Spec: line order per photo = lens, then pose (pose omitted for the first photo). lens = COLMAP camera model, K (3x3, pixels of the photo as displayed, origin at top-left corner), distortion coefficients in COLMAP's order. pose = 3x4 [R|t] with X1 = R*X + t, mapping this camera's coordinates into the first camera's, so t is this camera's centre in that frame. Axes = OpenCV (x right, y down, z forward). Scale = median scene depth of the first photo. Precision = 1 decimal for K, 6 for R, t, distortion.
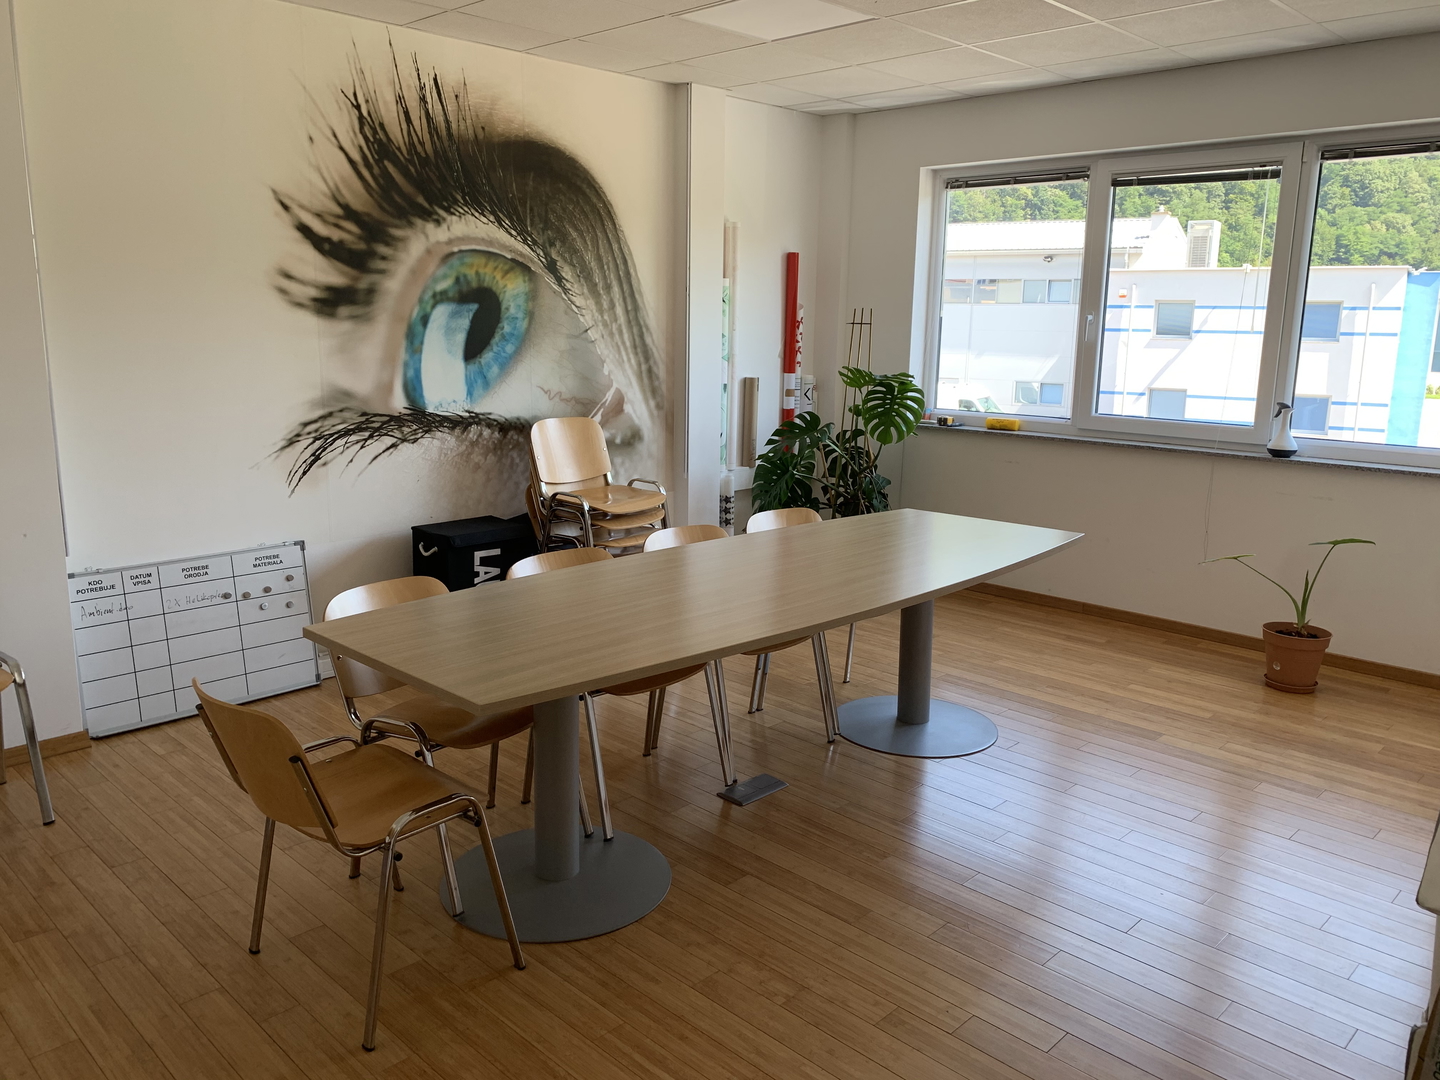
lens RADIAL K [[1100.2, 0, 719.2], [0, 1100.2, 539.3], [0, 0, 1]] dist [-0.002171, -0.000941]
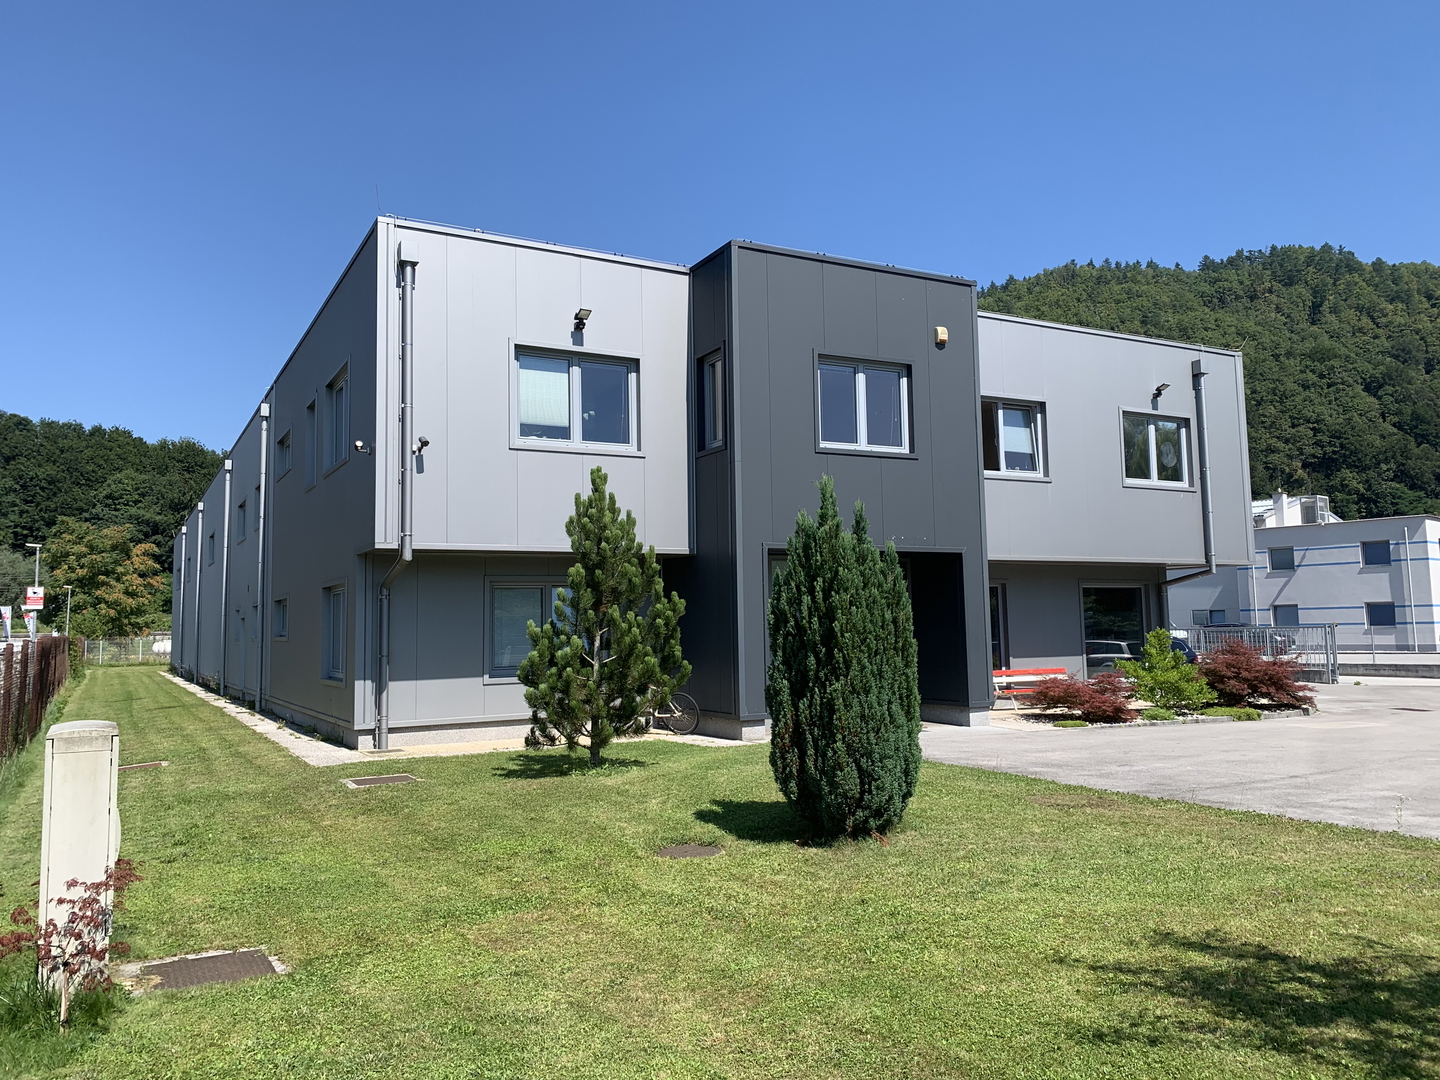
lens RADIAL K [[1100.2, 0, 719.2], [0, 1100.2, 536.4], [0, 0, 1]] dist [-0.002171, -0.000941]
pose [[0.955502, -0.058132, -0.289201, 0.116656], [-0.027140, 0.958907, -0.282418, 0.212604], [0.293734, 0.277700, 0.914660, -0.596482]]
